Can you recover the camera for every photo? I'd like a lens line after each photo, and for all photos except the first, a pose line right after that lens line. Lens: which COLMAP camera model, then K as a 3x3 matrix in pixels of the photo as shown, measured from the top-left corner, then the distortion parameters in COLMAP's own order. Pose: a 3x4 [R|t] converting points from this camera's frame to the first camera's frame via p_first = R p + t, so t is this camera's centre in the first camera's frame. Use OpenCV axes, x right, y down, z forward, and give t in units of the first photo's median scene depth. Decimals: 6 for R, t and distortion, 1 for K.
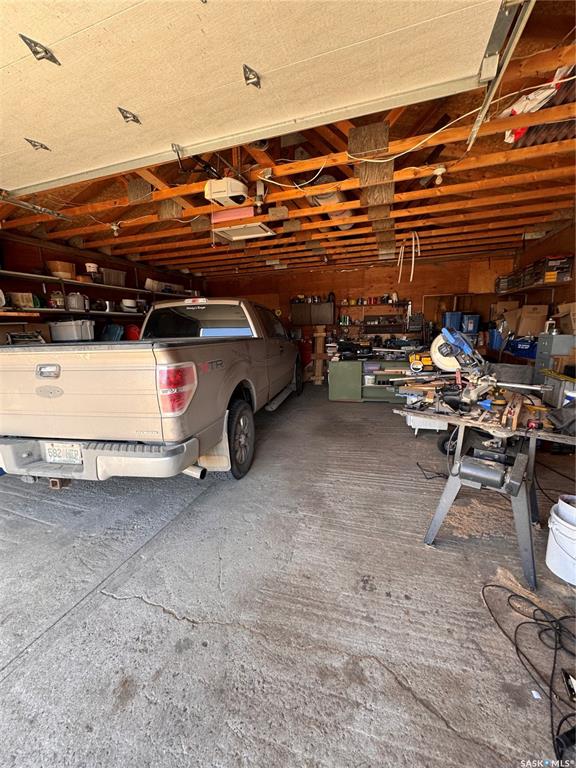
lens RADIAL K [[306.7, 0, 287.0], [0, 306.7, 384.6], [0, 0, 1]] dist [0.000619, -0.000393]
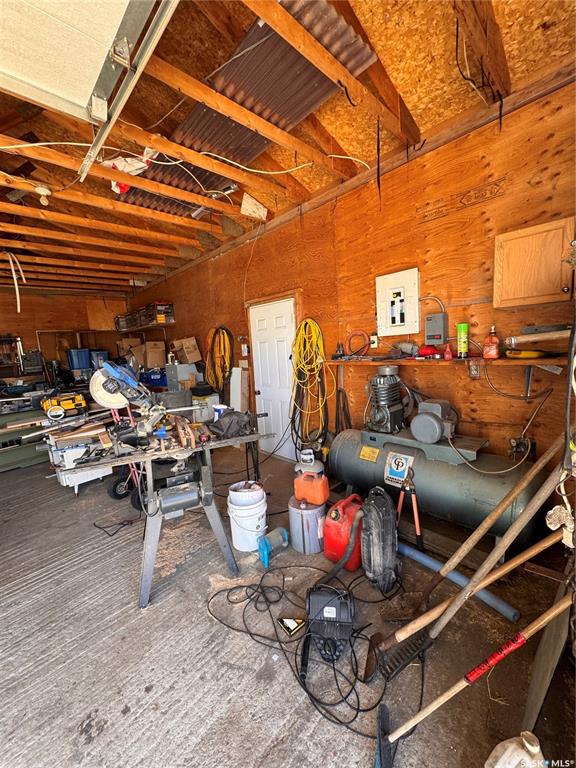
lens RADIAL K [[306.7, 0, 287.6], [0, 306.7, 383.8], [0, 0, 1]] dist [0.000619, -0.000393]
pose [[0.441139, -0.120069, 0.889370, -0.053132], [0.228425, 0.973393, 0.018110, -0.015680], [-0.867881, 0.195165, 0.456829, 0.120104]]
